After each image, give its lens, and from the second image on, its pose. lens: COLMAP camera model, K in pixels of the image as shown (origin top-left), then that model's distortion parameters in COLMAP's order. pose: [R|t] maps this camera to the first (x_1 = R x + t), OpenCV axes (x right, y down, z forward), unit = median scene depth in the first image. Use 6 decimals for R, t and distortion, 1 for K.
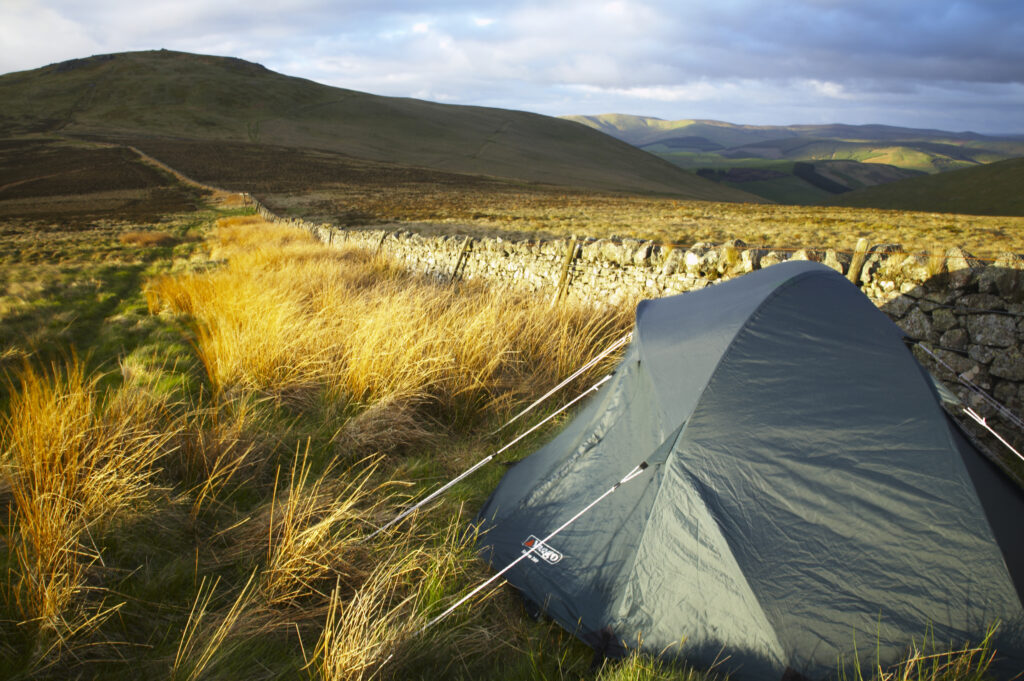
lens RADIAL K [[691.6, 0, 512.0], [0, 691.6, 340.5], [0, 0, 1]] dist [-0.125693, 0.068067]
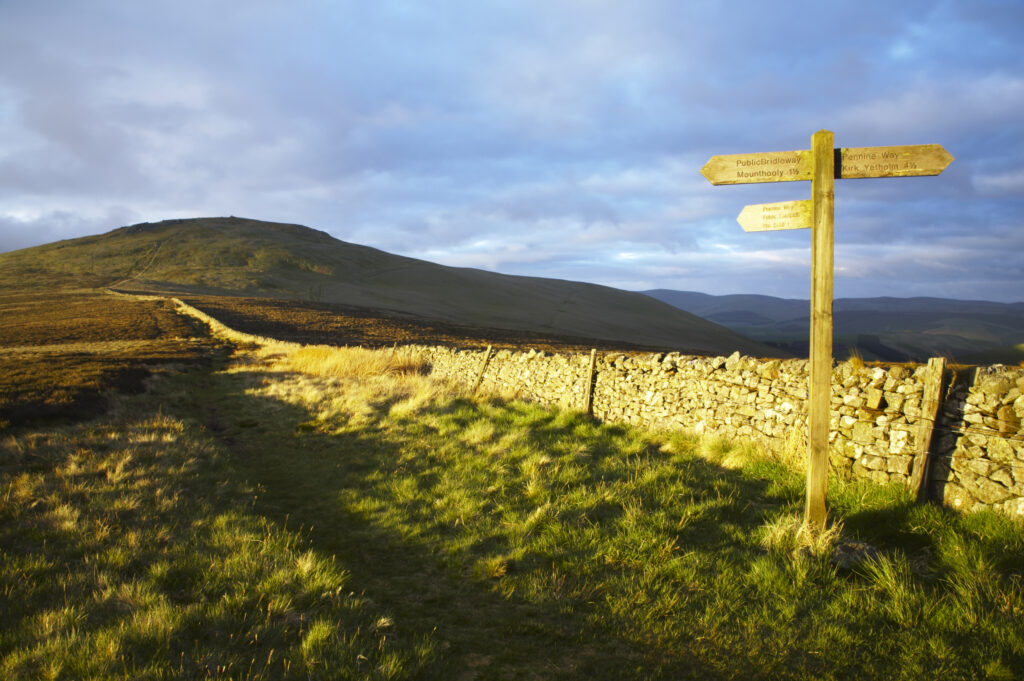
lens RADIAL K [[691.6, 0, 512.0], [0, 691.6, 340.5], [0, 0, 1]] dist [-0.125693, 0.068067]
pose [[0.997829, 0.006928, -0.065494, -0.203493], [-0.022823, 0.969204, -0.245198, -0.093880], [0.061779, 0.246160, 0.967258, 0.470772]]
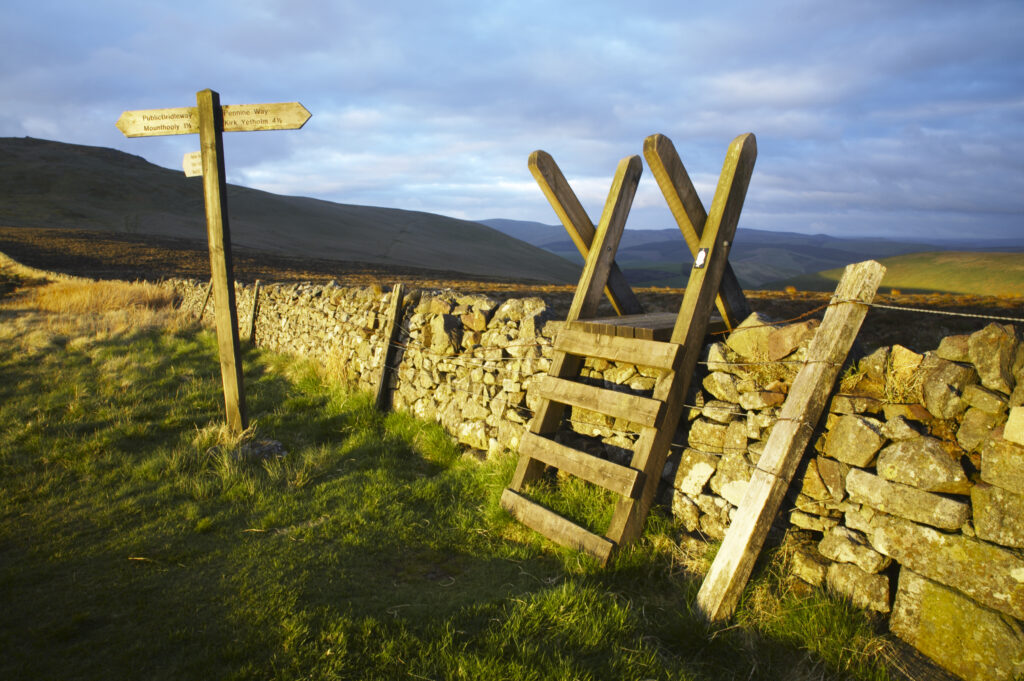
lens RADIAL K [[690.2, 0, 511.0], [0, 690.2, 339.2], [0, 0, 1]] dist [-0.129794, 0.065582]
pose [[0.986538, -0.017211, 0.162626, -0.185511], [0.041213, 0.988516, -0.145390, -0.092508], [-0.158256, 0.150135, 0.975917, 0.465262]]
